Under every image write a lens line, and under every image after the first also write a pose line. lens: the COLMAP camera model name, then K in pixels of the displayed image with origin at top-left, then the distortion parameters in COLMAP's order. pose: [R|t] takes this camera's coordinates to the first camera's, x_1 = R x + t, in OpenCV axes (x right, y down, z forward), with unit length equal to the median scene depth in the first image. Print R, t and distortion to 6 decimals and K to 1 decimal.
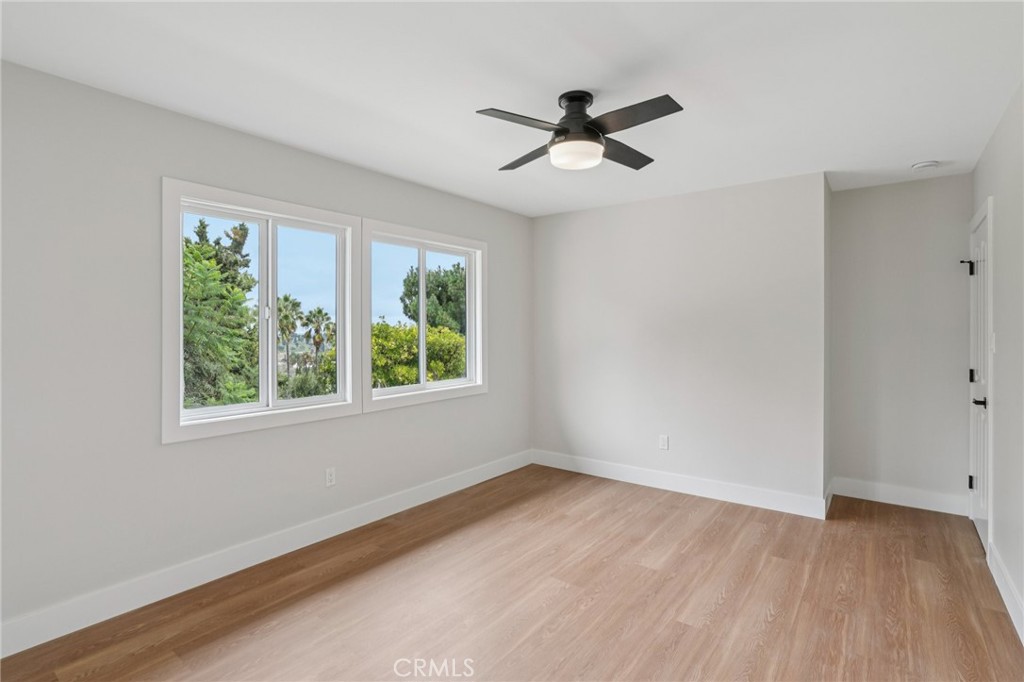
lens RADIAL K [[499.7, 0, 512.7], [0, 499.7, 330.4], [0, 0, 1]] dist [-0.026195, 0.000486]
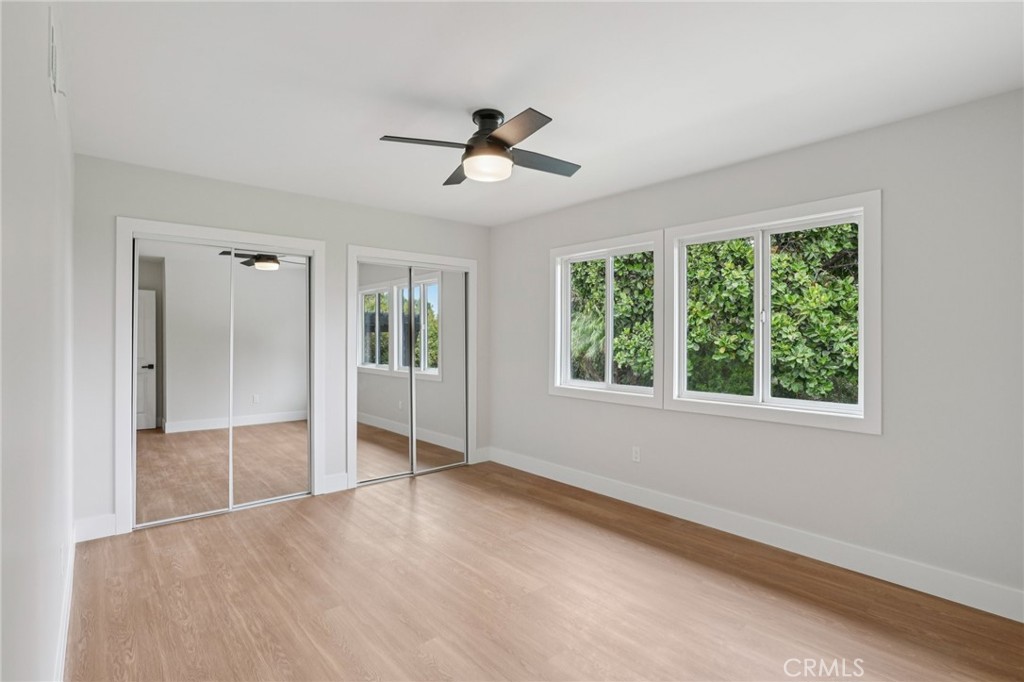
lens RADIAL K [[493.7, 0, 502.7], [0, 493.7, 337.0], [0, 0, 1]] dist [-0.025645, 0.000501]
pose [[-0.210218, 0.006119, -0.977635, 0.871358], [-0.006751, 0.999947, 0.007710, 0.003660], [0.977631, 0.008221, -0.210166, 0.940234]]
